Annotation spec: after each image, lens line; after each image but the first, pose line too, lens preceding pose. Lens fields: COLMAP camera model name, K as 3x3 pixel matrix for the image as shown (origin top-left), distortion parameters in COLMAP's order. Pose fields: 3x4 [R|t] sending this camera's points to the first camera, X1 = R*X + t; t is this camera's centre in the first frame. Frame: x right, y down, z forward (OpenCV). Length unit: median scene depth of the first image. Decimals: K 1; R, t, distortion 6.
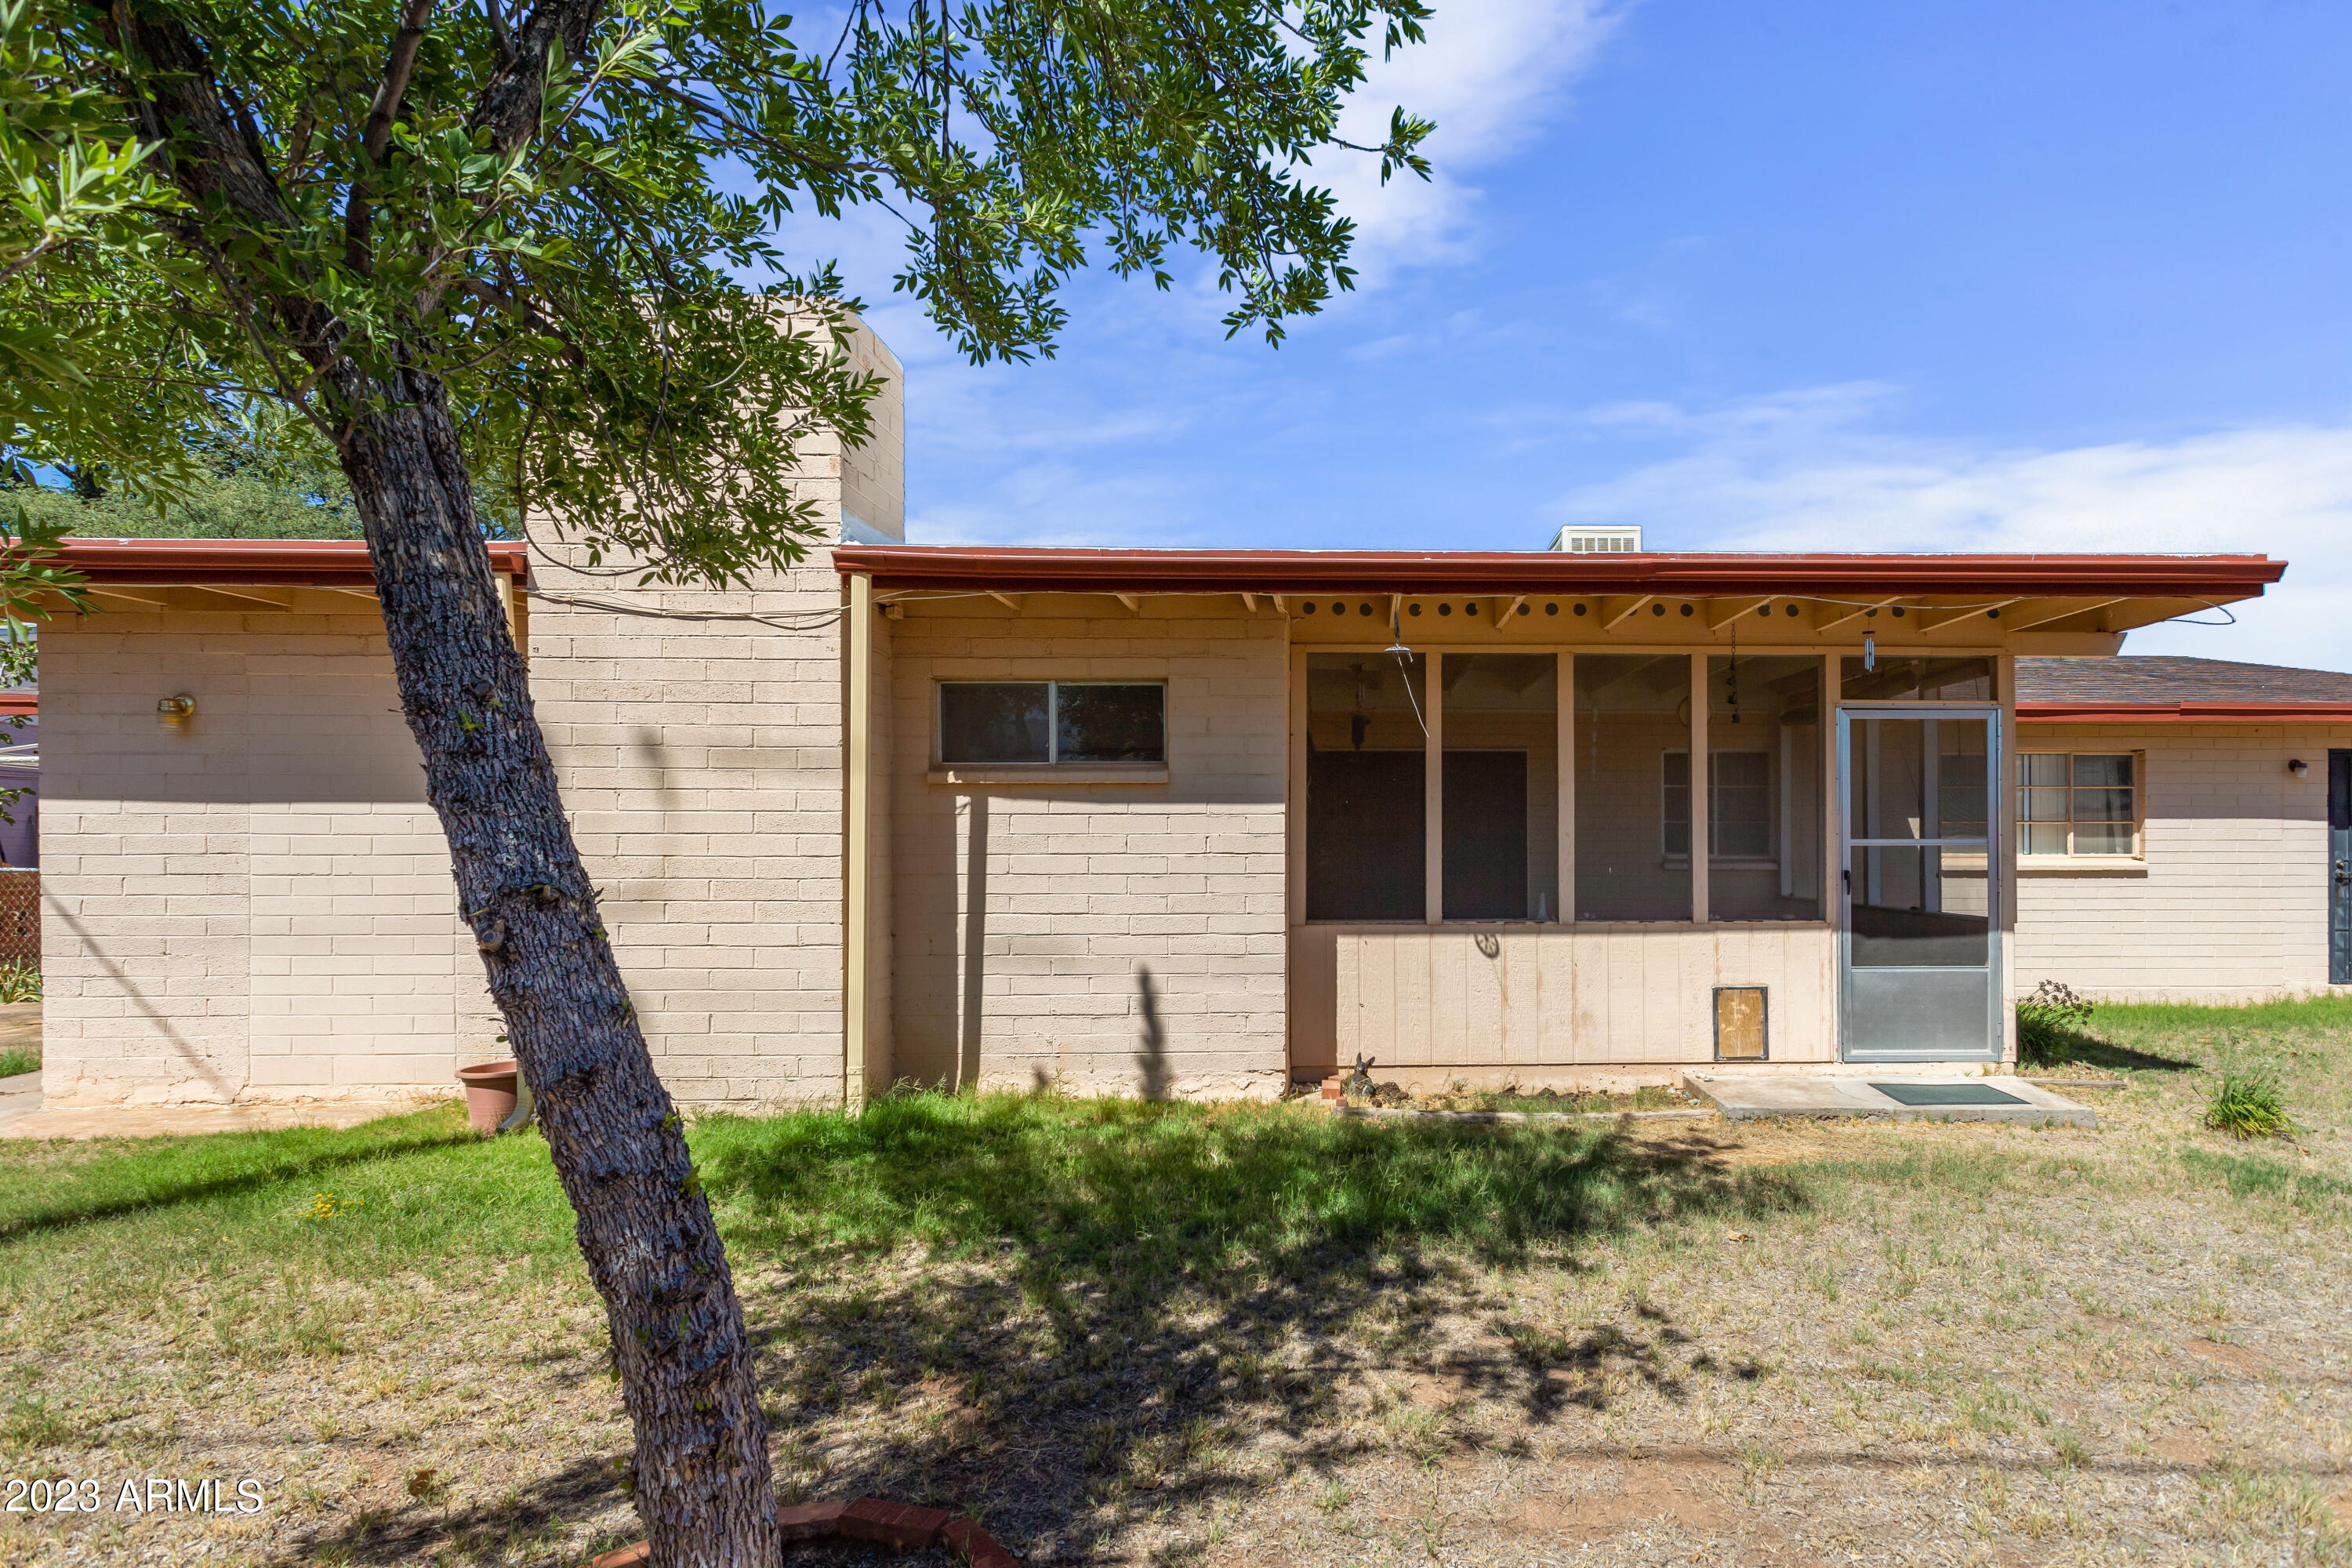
lens RADIAL K [[1191.6, 0, 1220.8], [0, 1191.6, 823.6], [0, 0, 1]] dist [-0.000190, -0.000158]
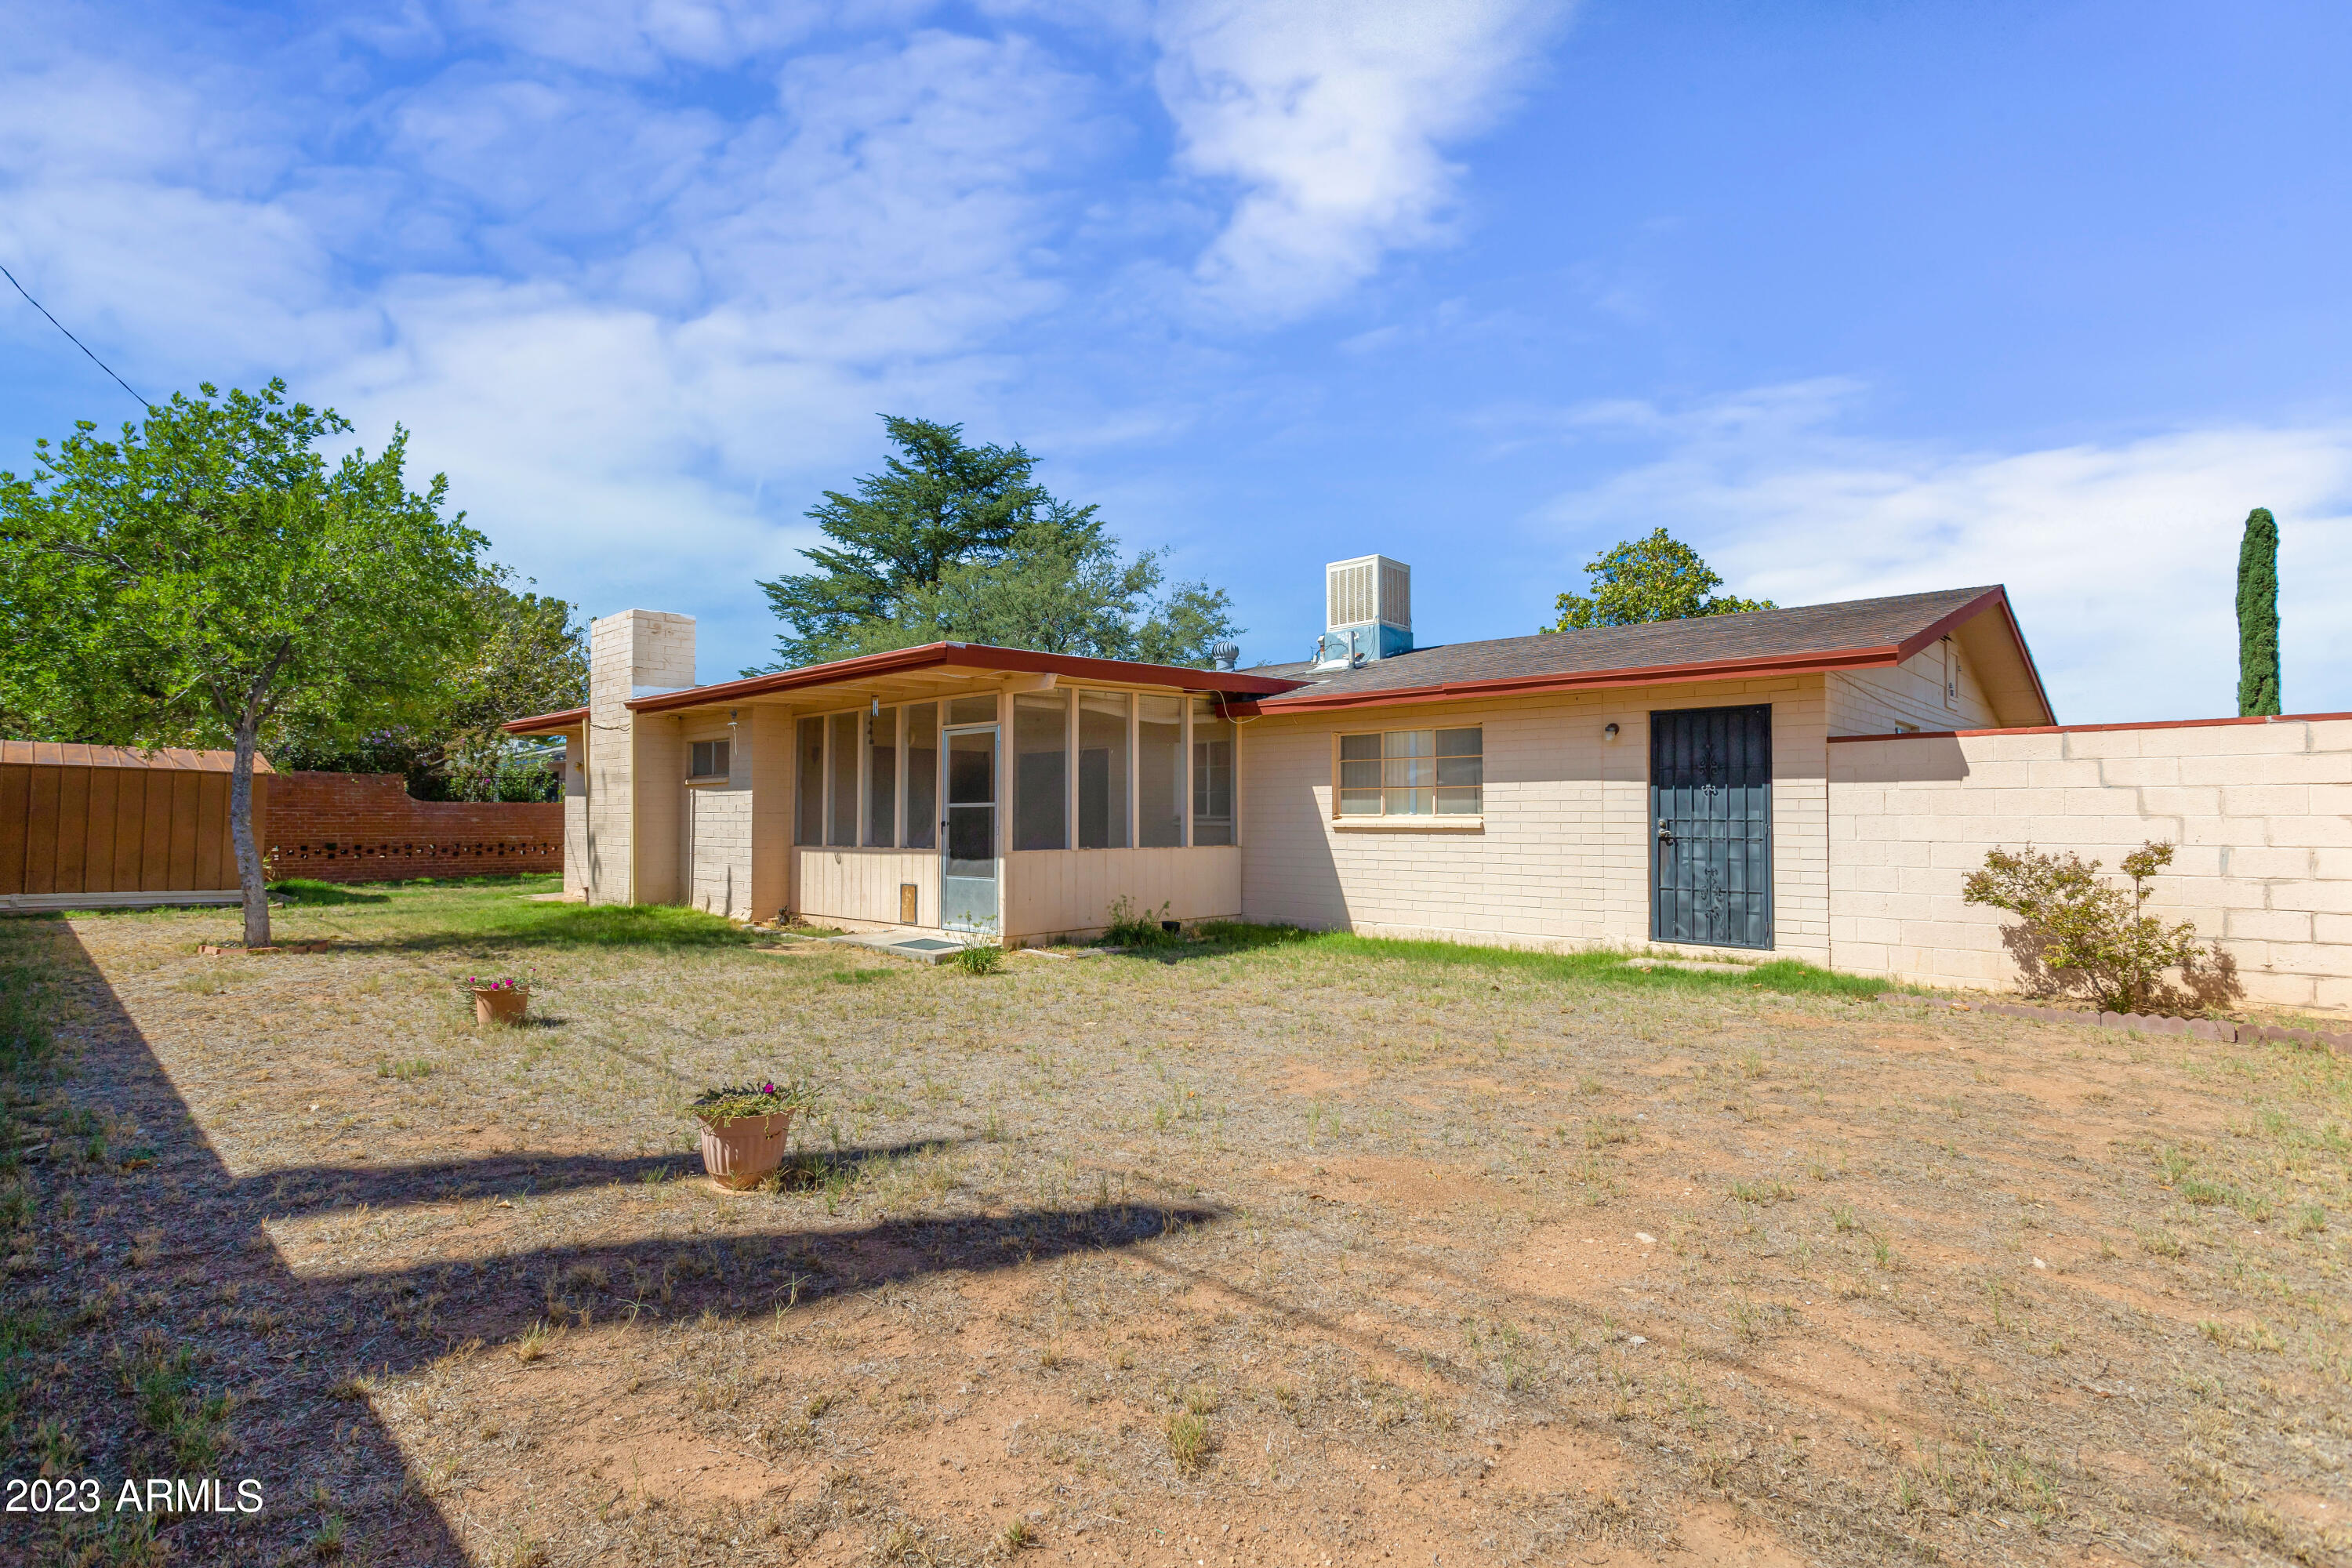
lens RADIAL K [[1126.2, 0, 1168.4], [0, 1126.2, 780.9], [0, 0, 1]] dist [0.003179, 0.000310]
pose [[0.709600, -0.025744, -0.704134, 1.325428], [0.010689, 0.999611, -0.025775, 0.018309], [0.704524, 0.010764, 0.709599, 0.021154]]
